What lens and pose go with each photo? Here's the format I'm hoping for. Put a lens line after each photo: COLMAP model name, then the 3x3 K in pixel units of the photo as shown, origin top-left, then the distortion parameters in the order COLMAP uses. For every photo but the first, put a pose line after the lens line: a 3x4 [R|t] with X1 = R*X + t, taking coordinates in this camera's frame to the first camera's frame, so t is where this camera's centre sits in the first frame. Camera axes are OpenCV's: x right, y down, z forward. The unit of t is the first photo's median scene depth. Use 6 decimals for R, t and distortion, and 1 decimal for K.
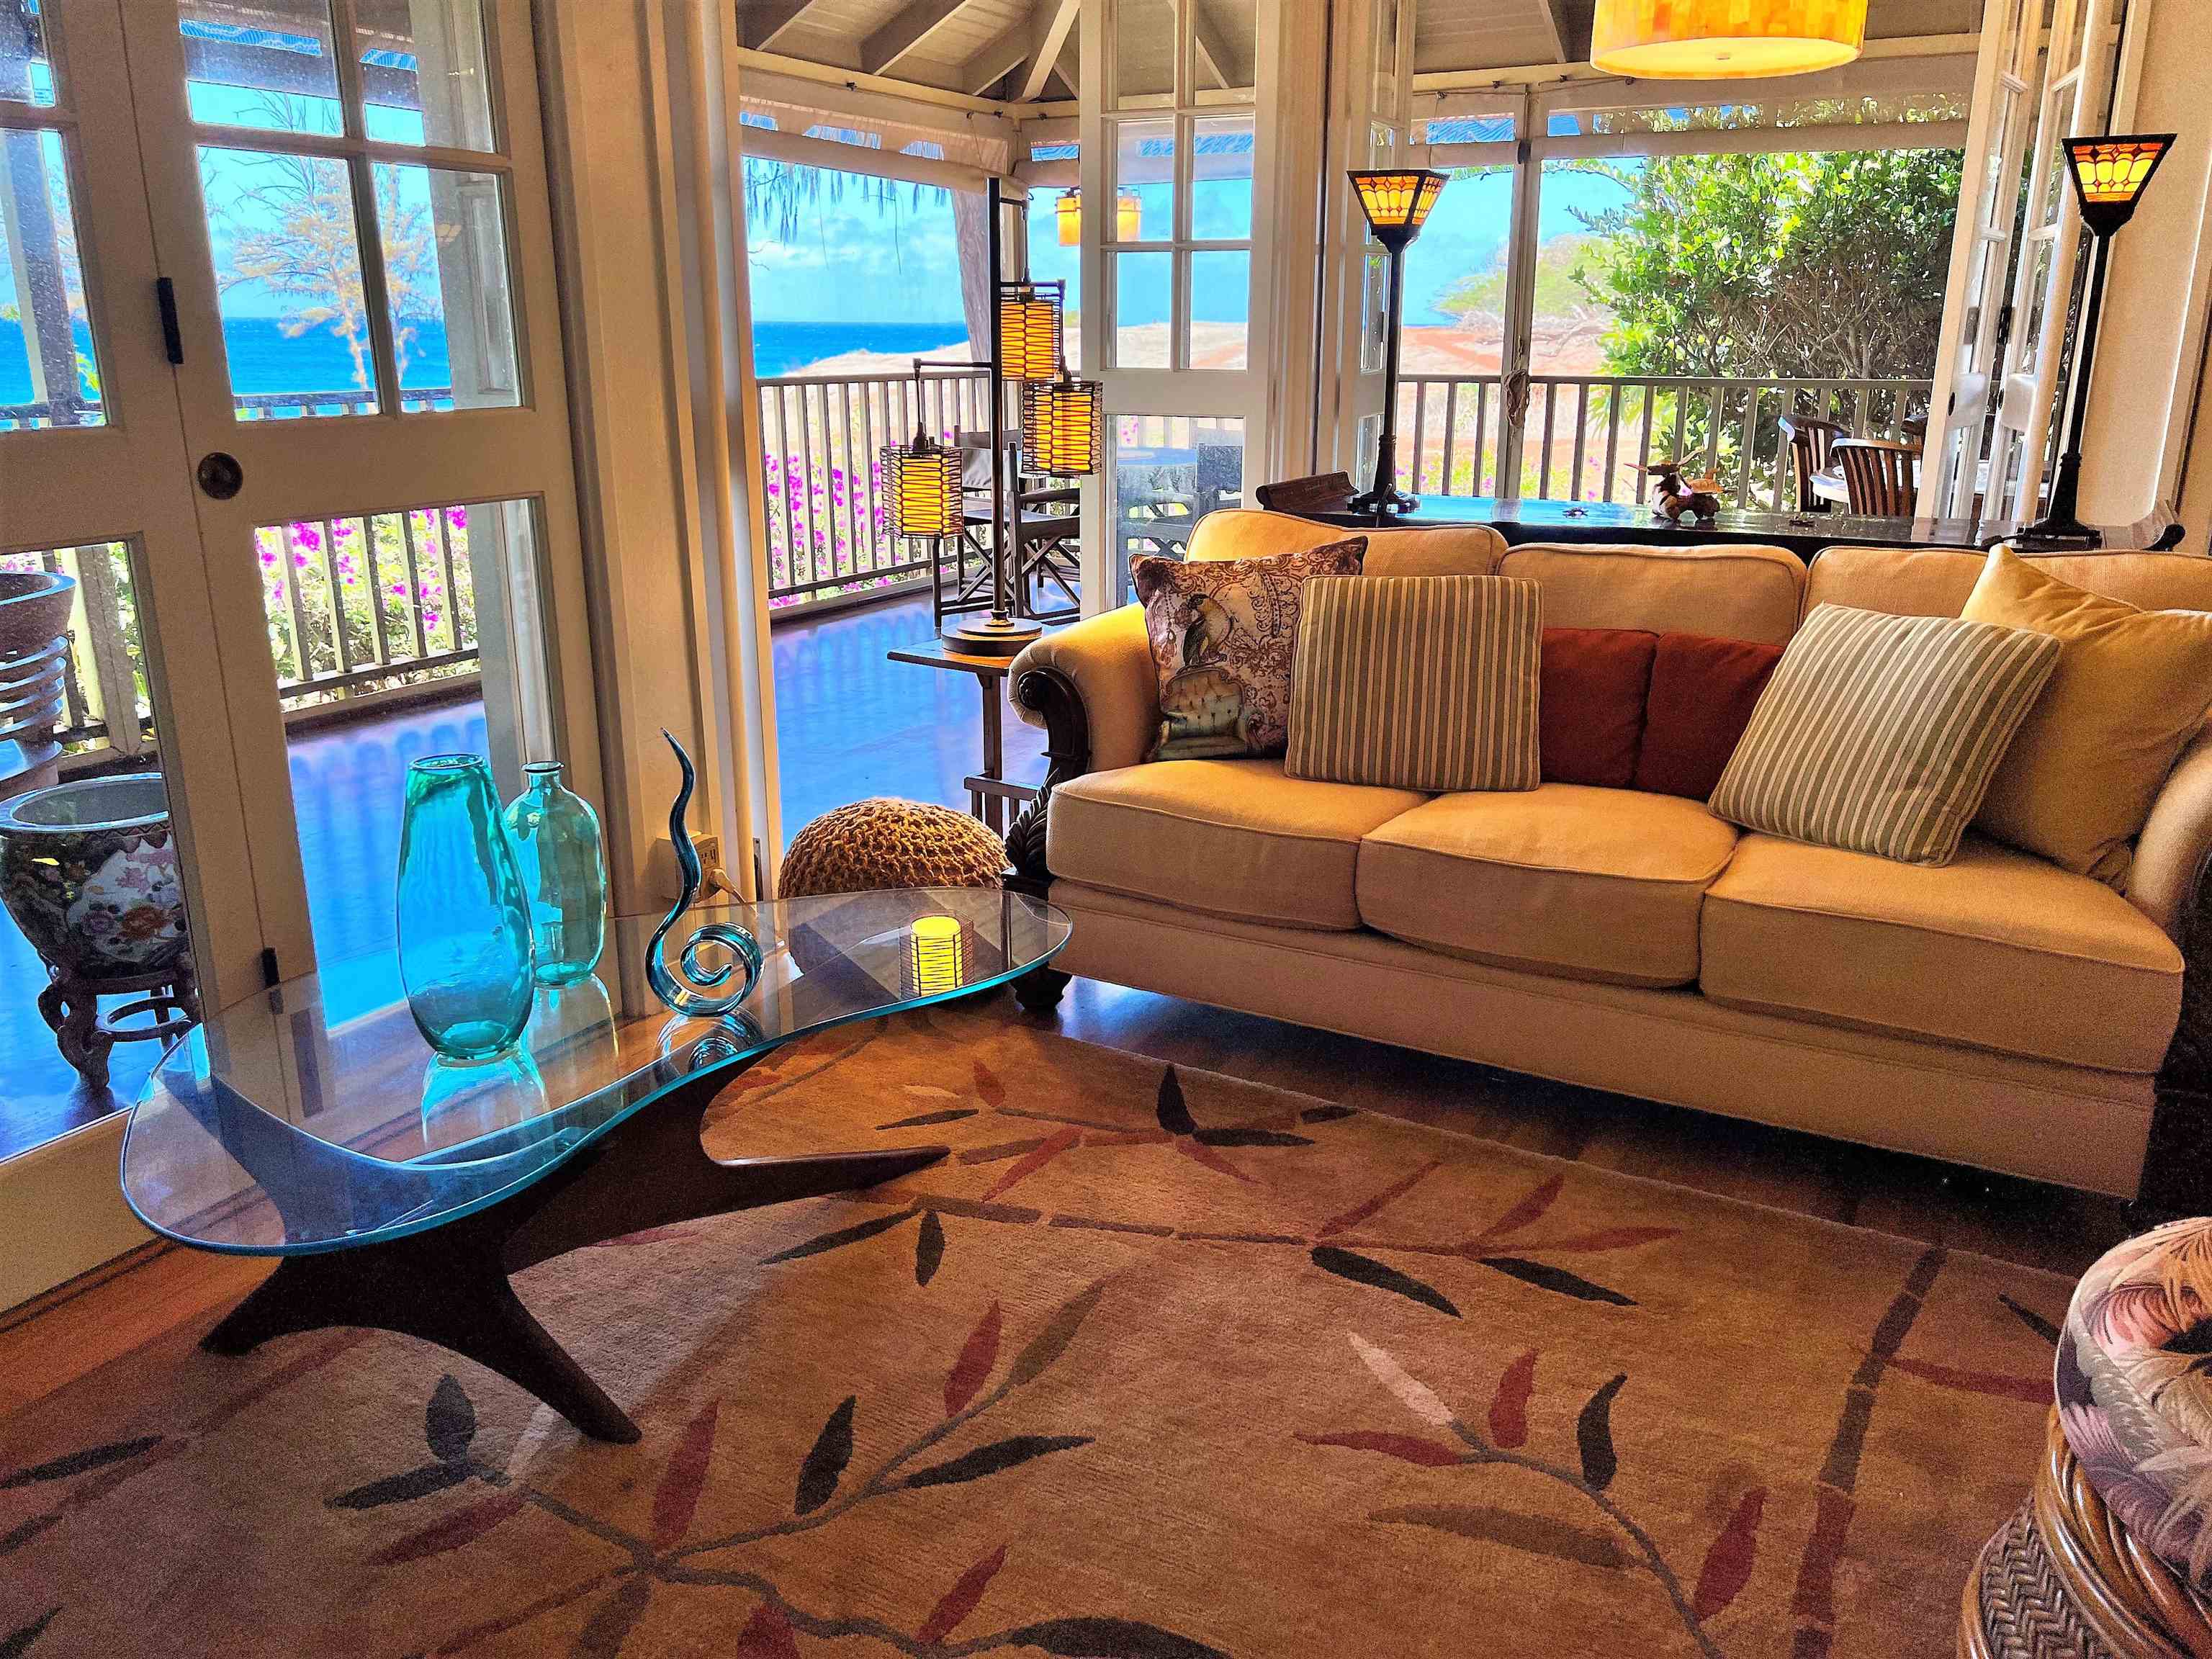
lens RADIAL K [[1657.6, 0, 1117.5], [0, 1657.6, 812.6], [0, 0, 1]] dist [0.050829, -0.043896]
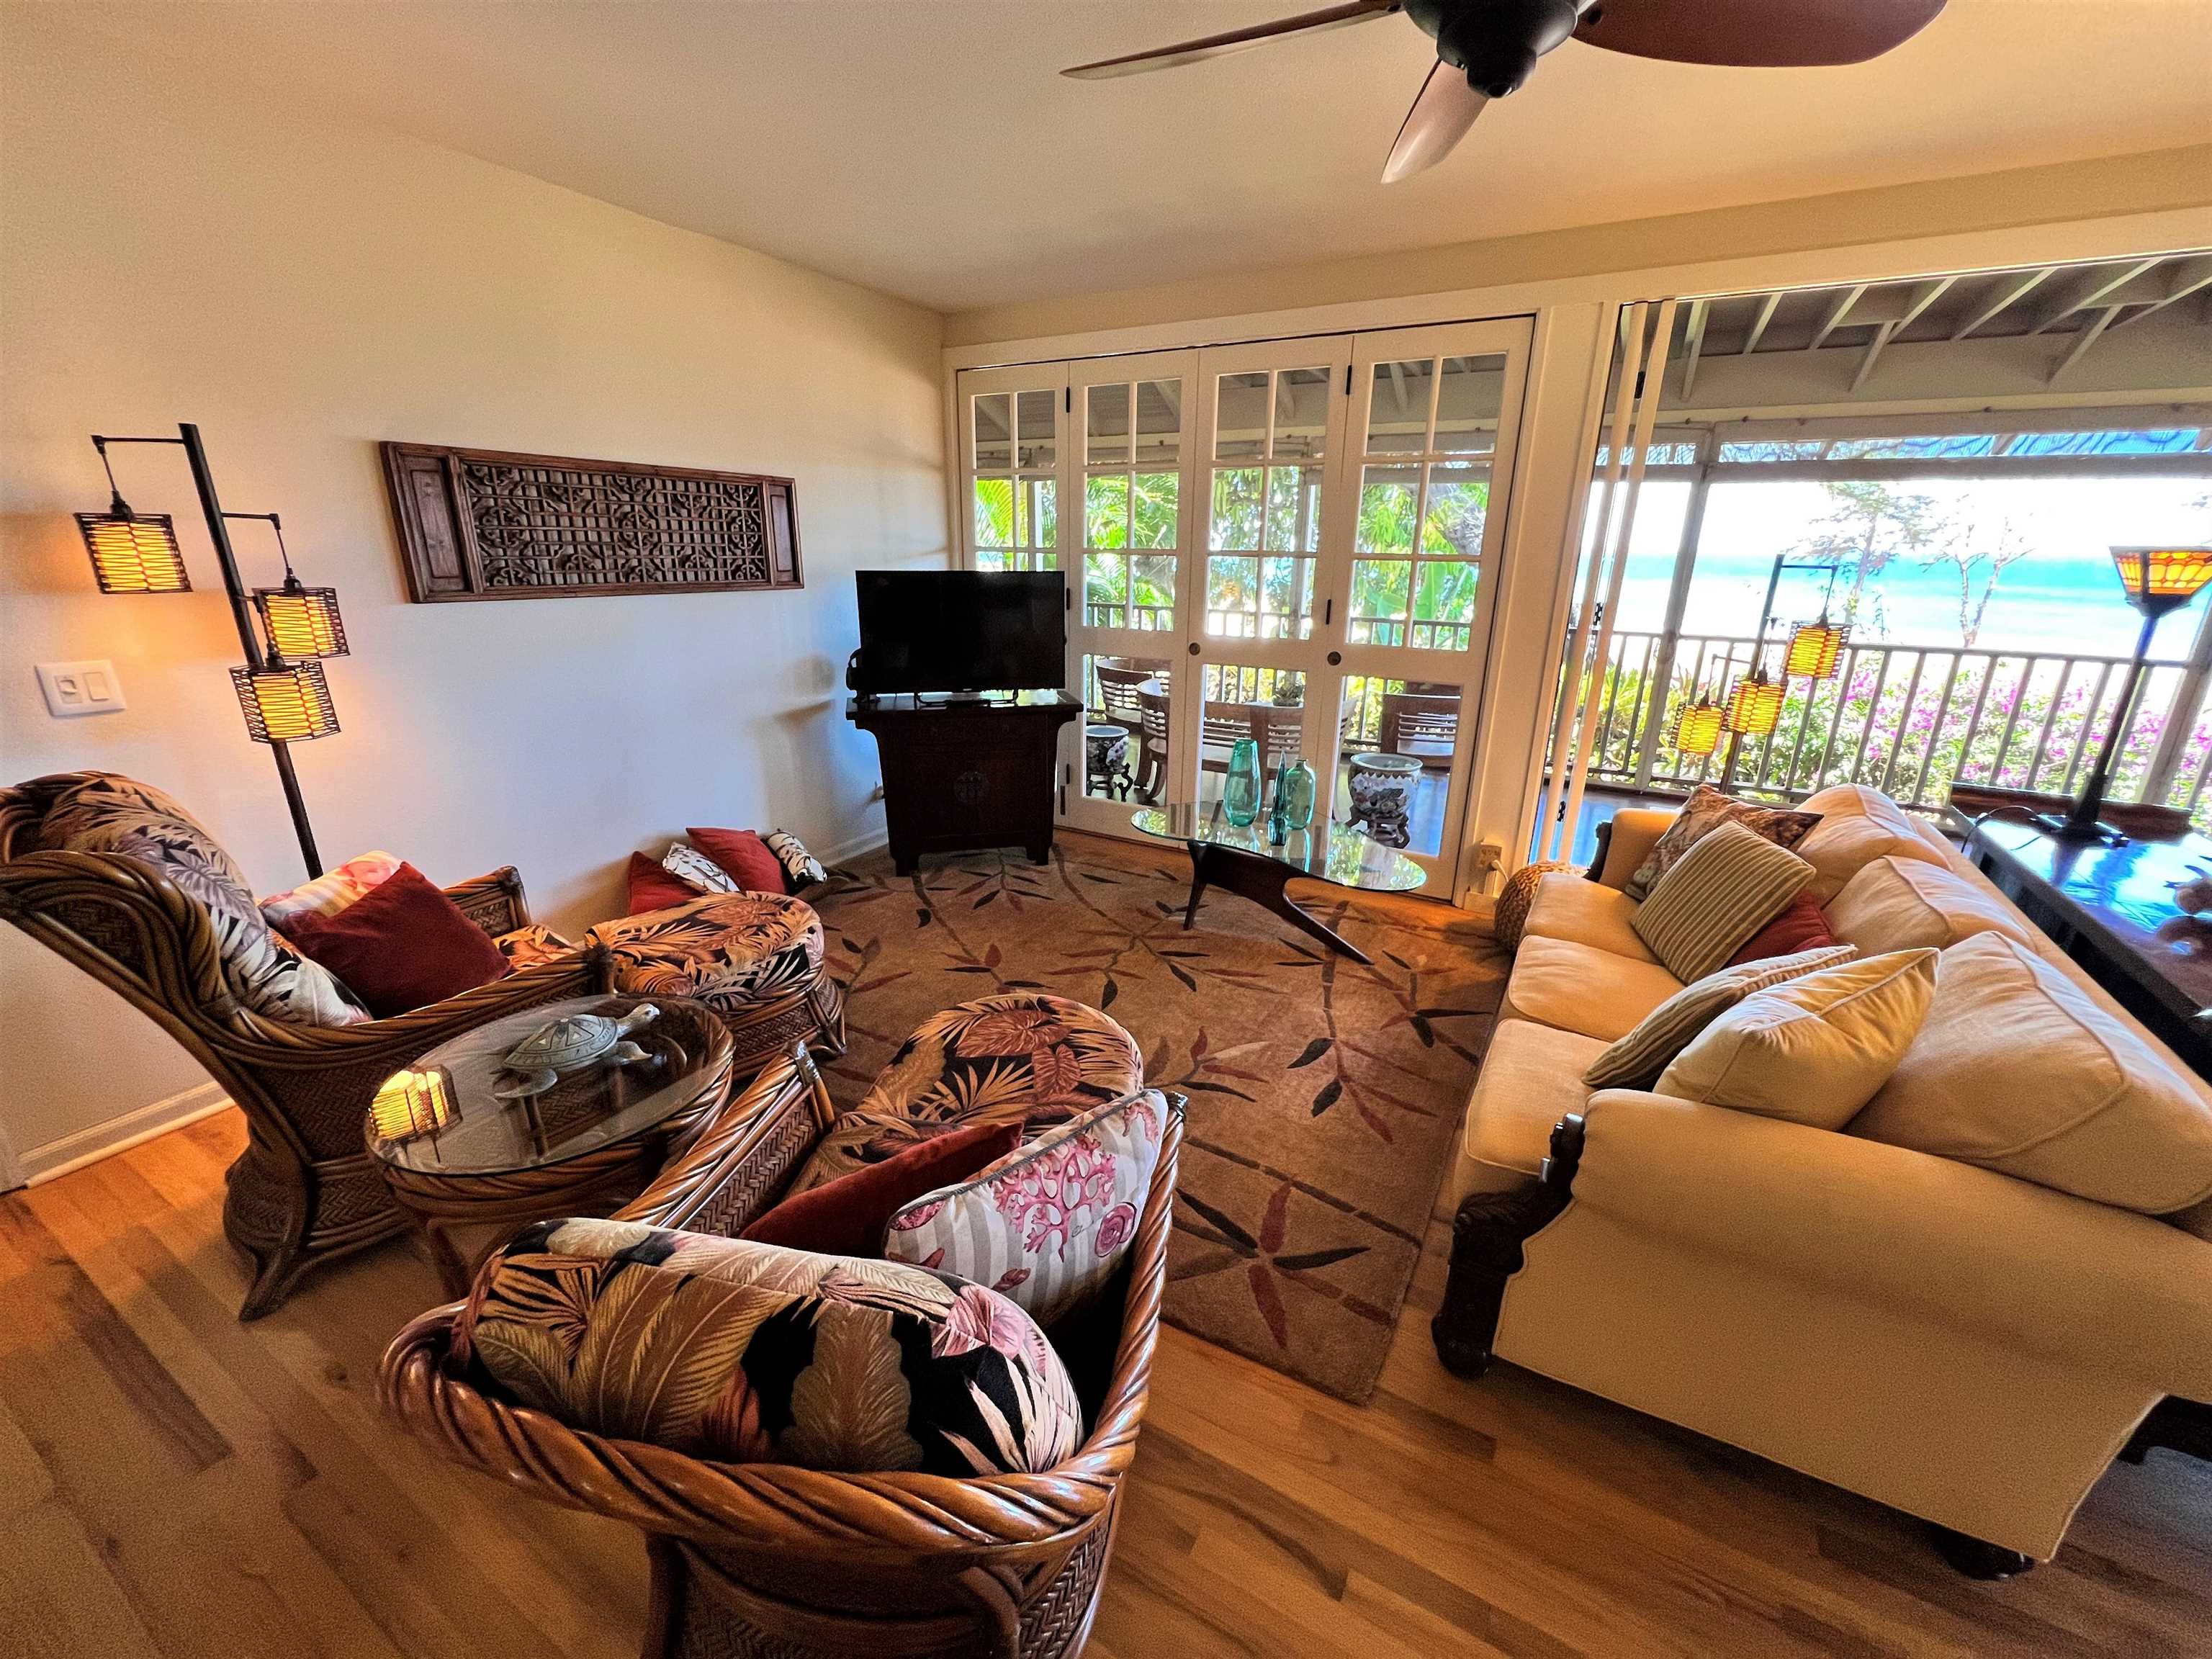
lens RADIAL K [[888.8, 0, 1105.1], [0, 888.8, 823.2], [0, 0, 1]] dist [-0.001580, -0.000461]
pose [[-0.016668, 0.302371, -0.953045, 1.084028], [-0.295200, 0.909199, 0.293623, -0.252170], [0.955290, 0.286233, 0.074105, 0.472232]]
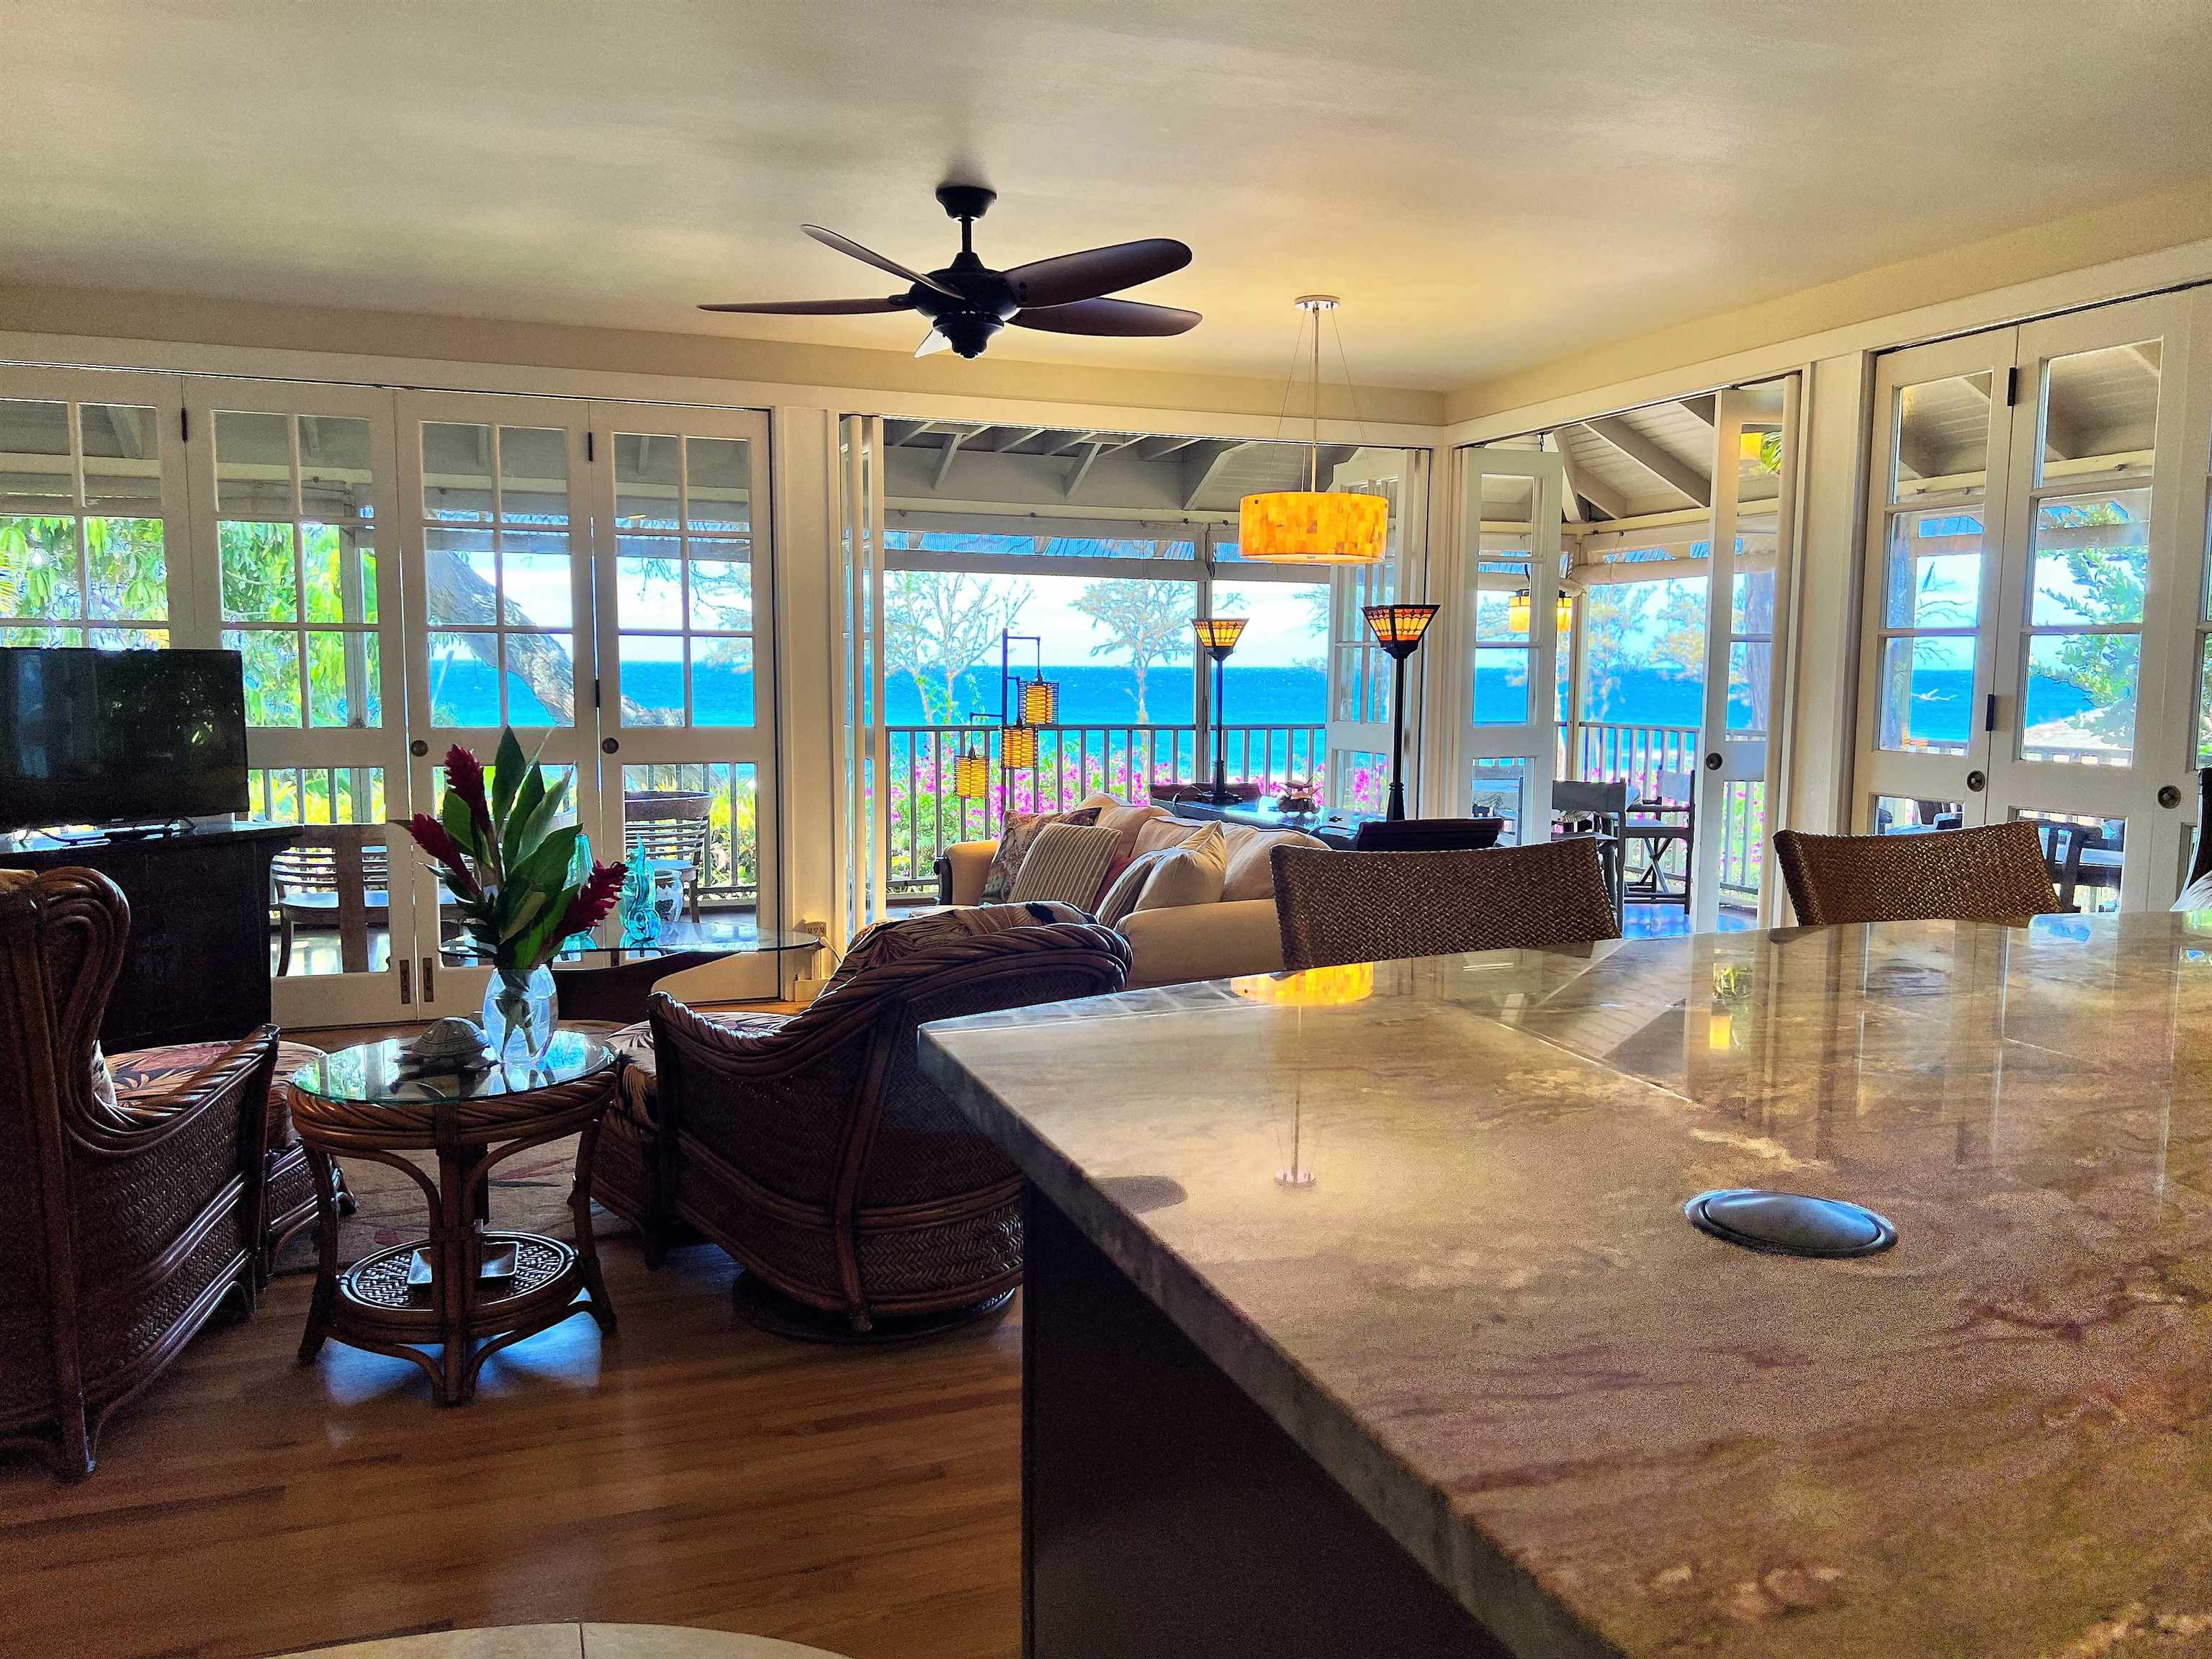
lens RADIAL K [[1657.6, 0, 1096.1], [0, 1657.6, 843.0], [0, 0, 1]] dist [0.050829, -0.043896]
pose [[0.751288, 0.073892, -0.655825, 1.721940], [-0.192465, 0.975049, -0.110622, 0.101338], [0.631288, 0.209333, 0.746764, -0.491115]]
